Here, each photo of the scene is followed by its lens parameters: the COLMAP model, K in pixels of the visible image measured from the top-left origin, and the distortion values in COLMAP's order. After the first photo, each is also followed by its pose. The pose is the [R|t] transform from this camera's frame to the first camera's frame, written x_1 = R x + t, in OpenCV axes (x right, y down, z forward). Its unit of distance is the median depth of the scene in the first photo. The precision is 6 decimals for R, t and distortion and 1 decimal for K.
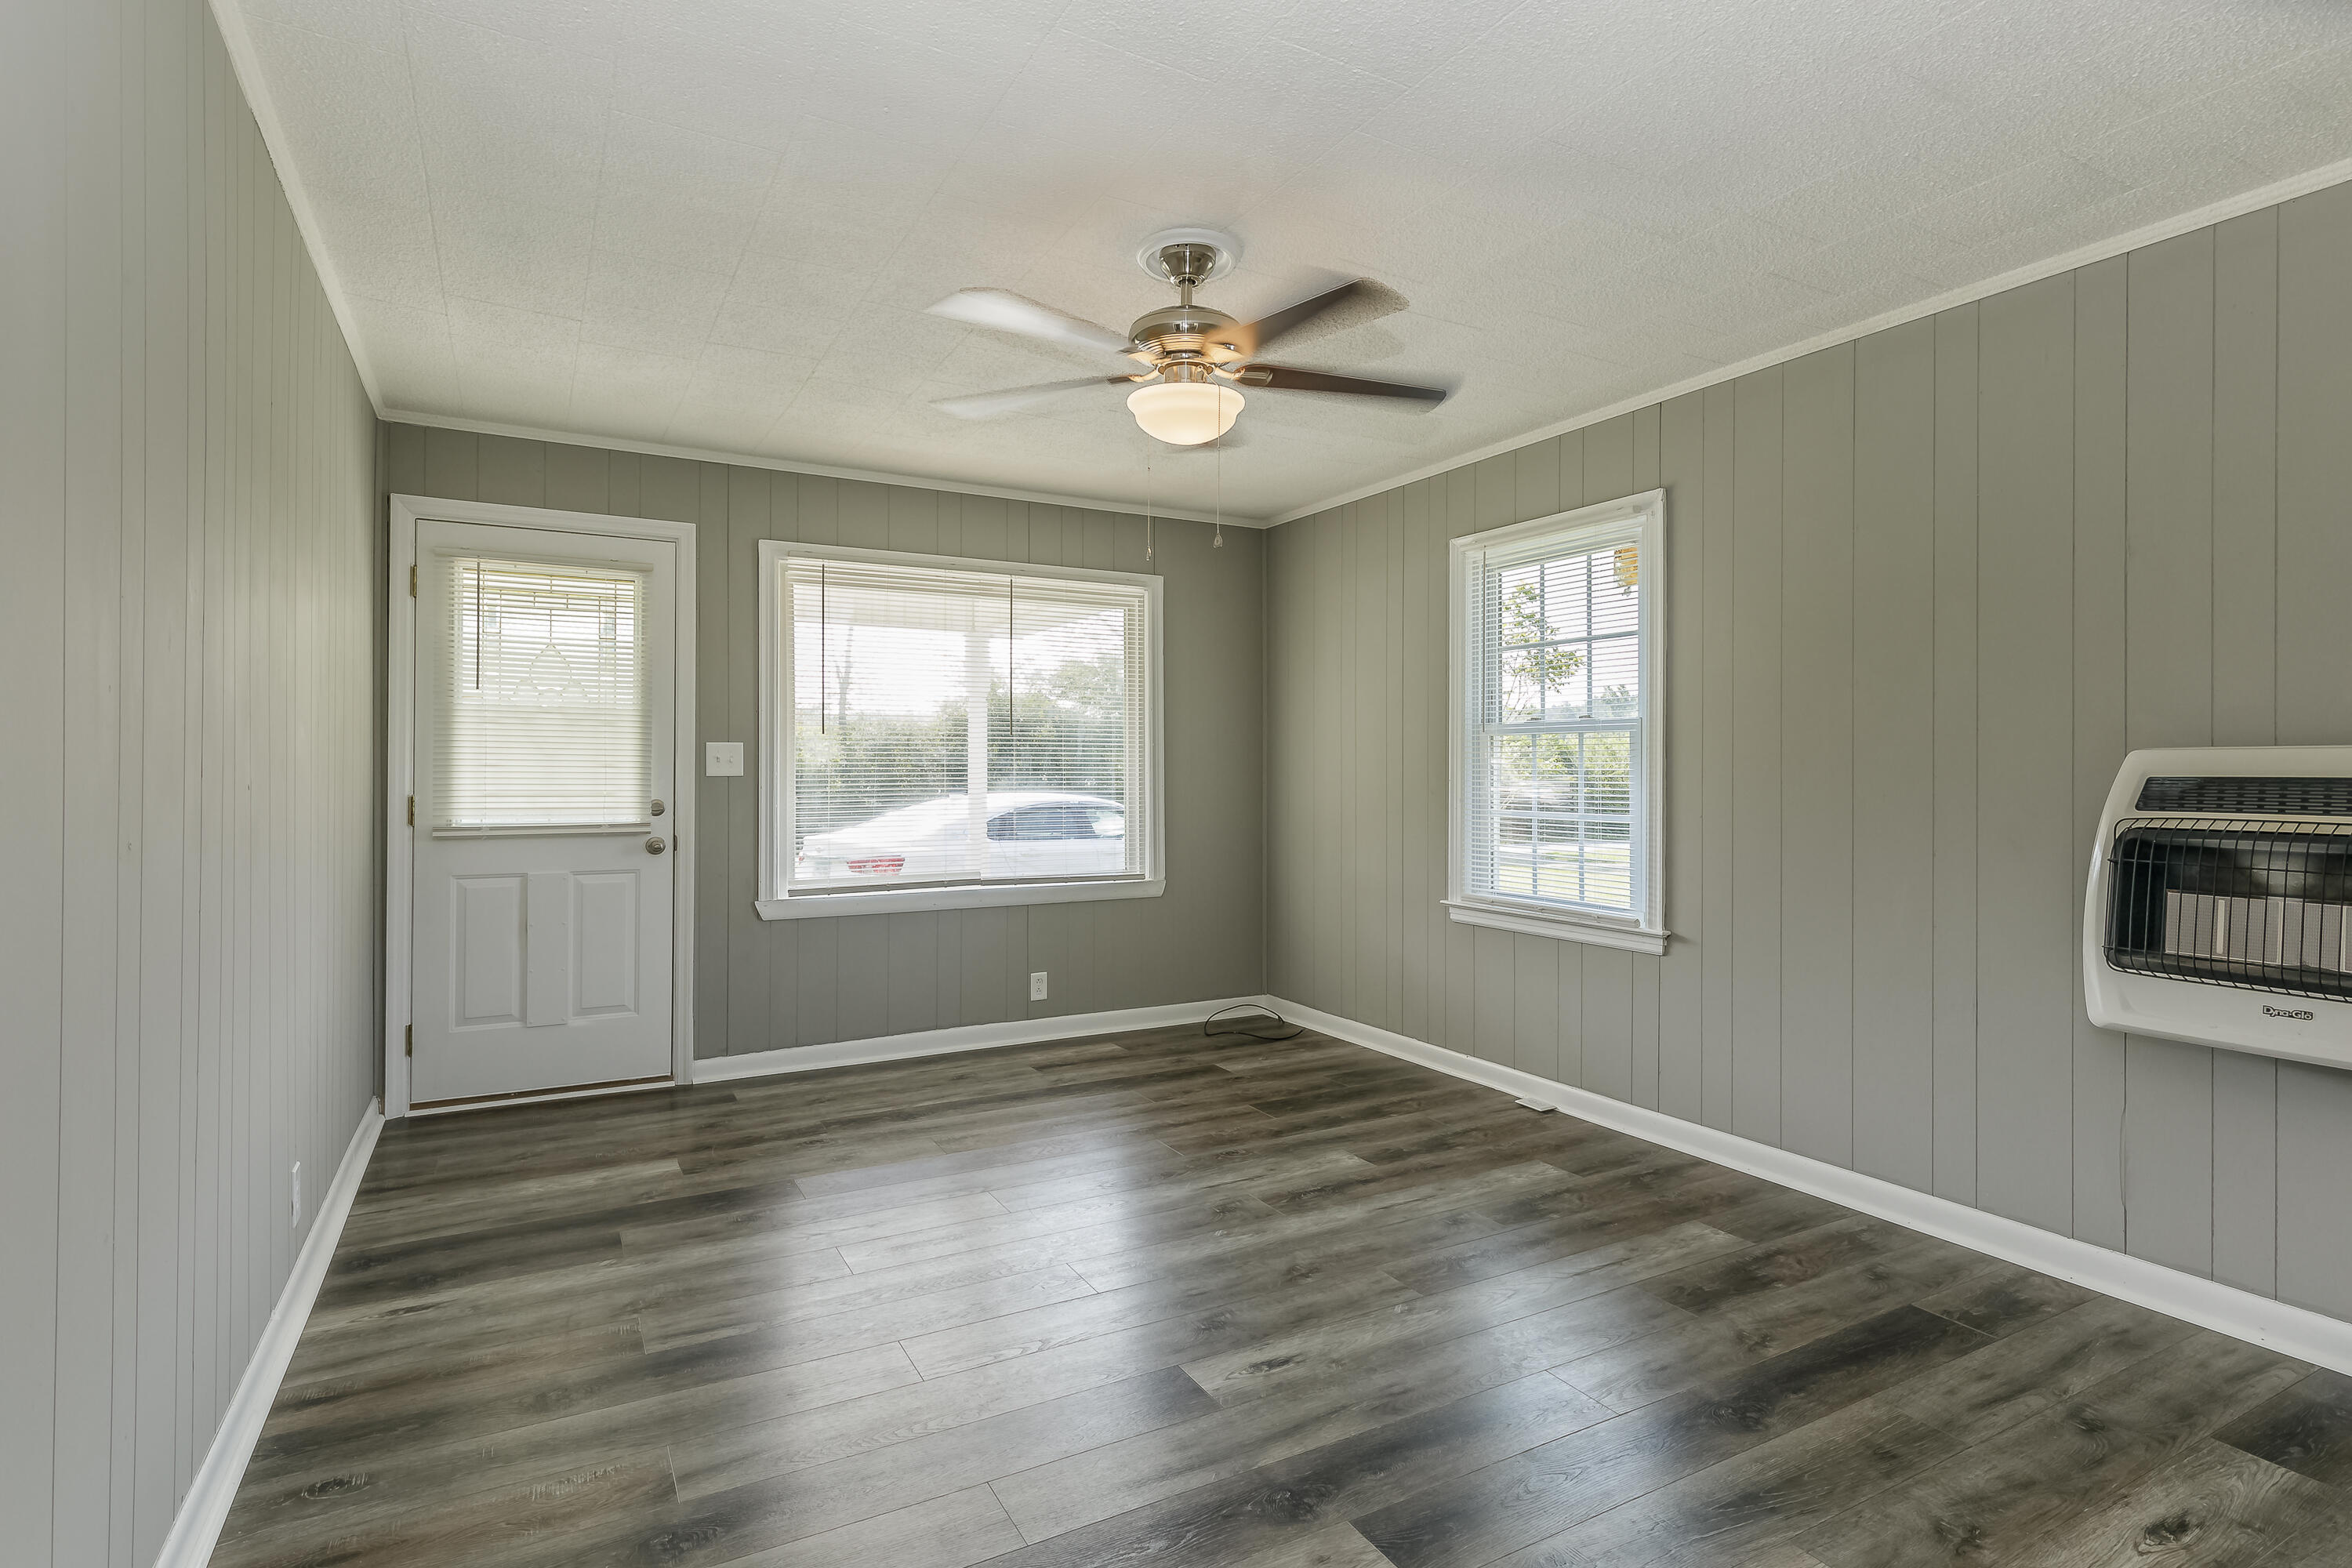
lens RADIAL K [[1190.5, 0, 1182.3], [0, 1190.5, 748.6], [0, 0, 1]] dist [-0.010275, -0.002549]
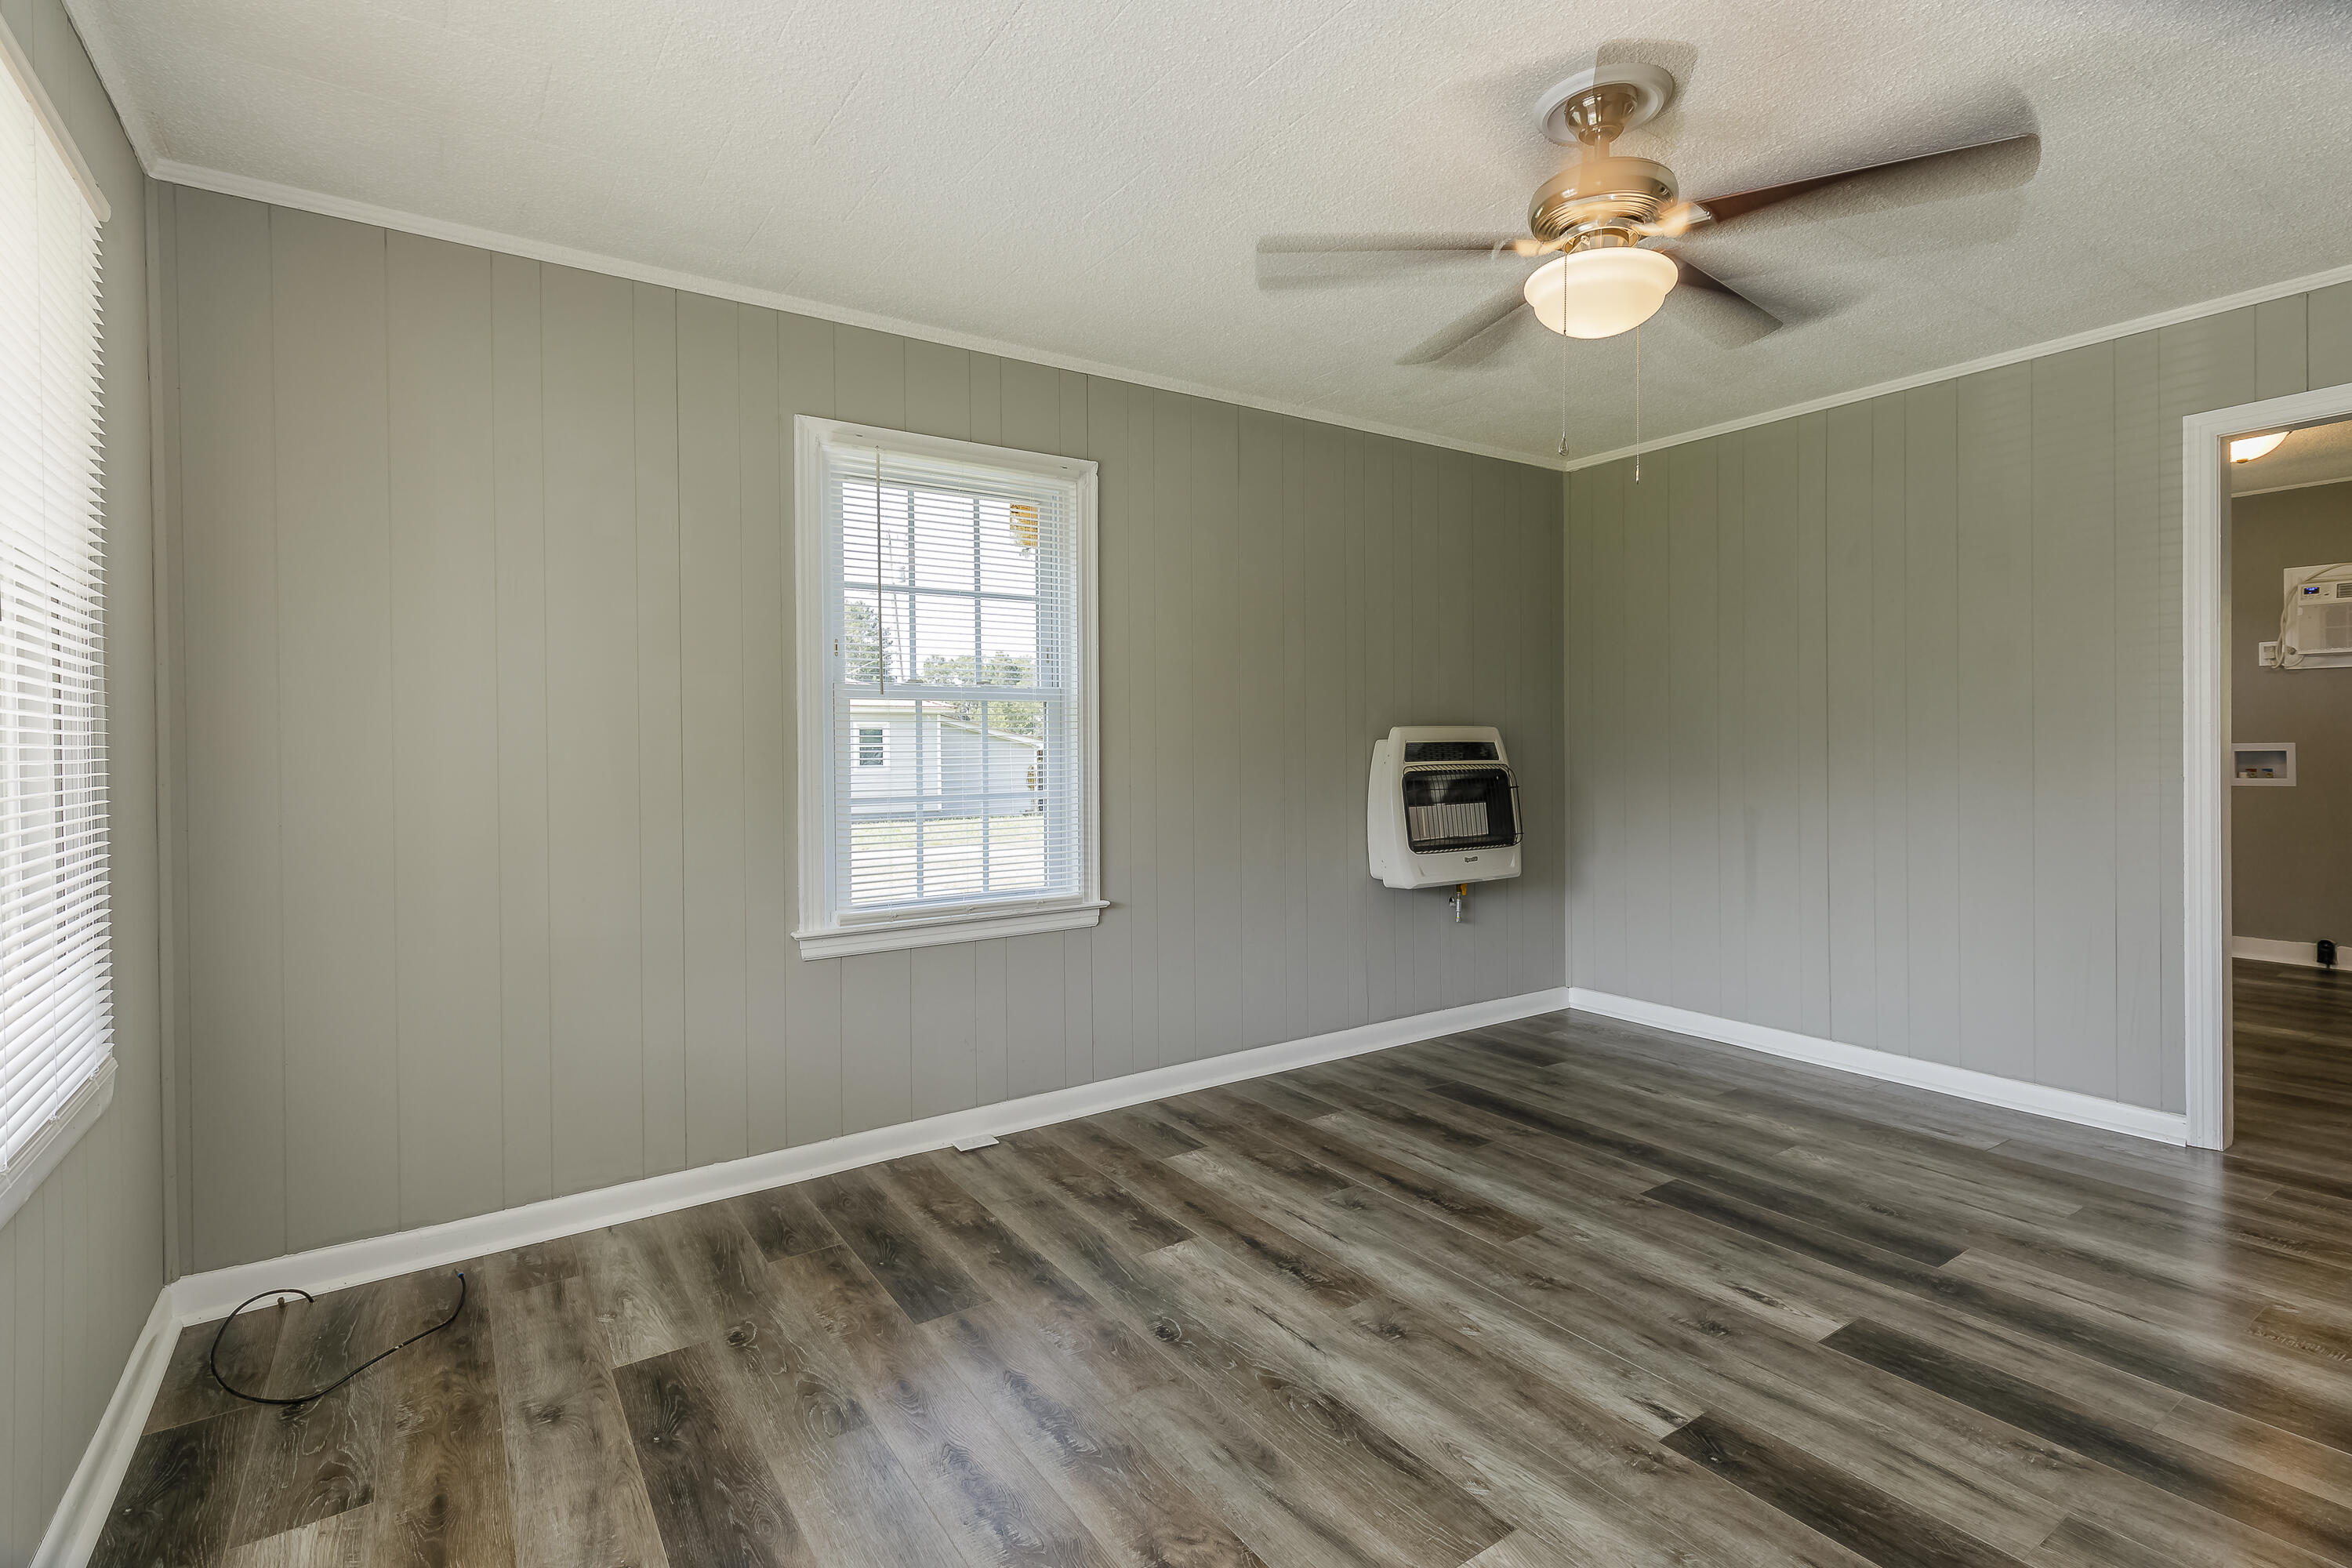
lens RADIAL K [[1107.7, 0, 1201.9], [0, 1107.7, 758.4], [0, 0, 1]] dist [-0.000541, 0.000919]
pose [[-0.093692, -0.021048, 0.995379, -0.595457], [-0.004816, 0.999774, 0.020688, 0.012155], [-0.995590, -0.002856, -0.093772, 1.102507]]
